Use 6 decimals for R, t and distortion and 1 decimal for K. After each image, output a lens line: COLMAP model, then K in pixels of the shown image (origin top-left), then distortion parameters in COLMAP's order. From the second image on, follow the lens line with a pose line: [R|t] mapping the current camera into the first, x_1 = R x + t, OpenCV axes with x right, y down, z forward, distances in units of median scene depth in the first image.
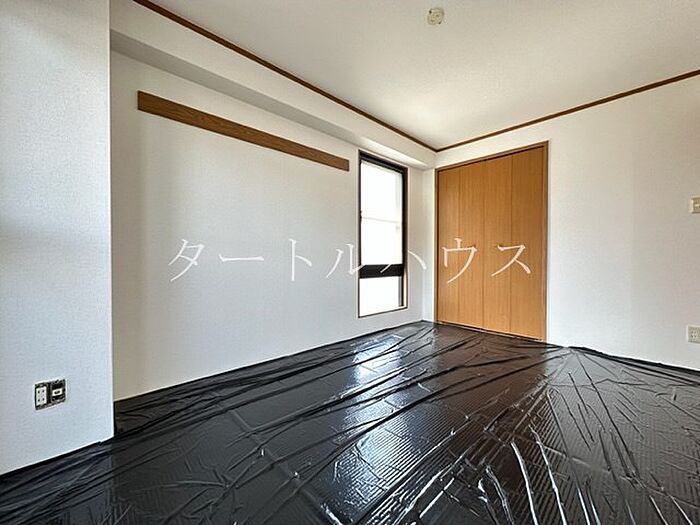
lens RADIAL K [[281.6, 0, 350.7], [0, 281.6, 262.2], [0, 0, 1]] dist [-0.000340, 0.000766]
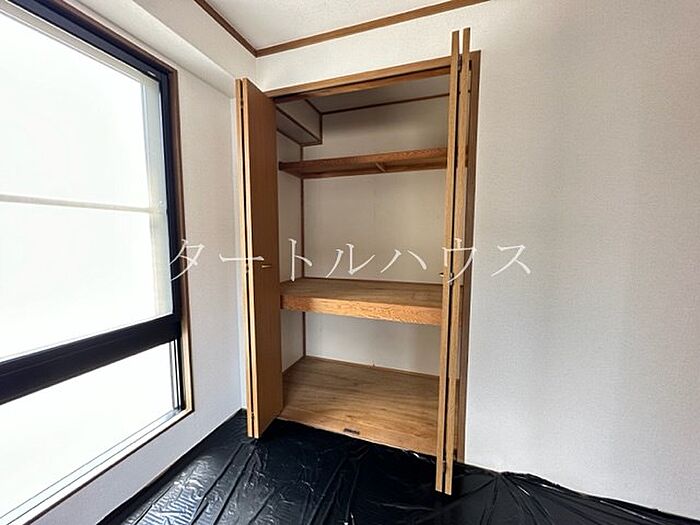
lens RADIAL K [[281.6, 0, 350.0], [0, 281.6, 261.5], [0, 0, 1]] dist [-0.000340, 0.000766]
pose [[0.887550, -0.049986, 0.457992, 0.224643], [0.012134, 0.996288, 0.085222, -0.100378], [-0.460552, -0.070081, 0.884862, 0.521801]]
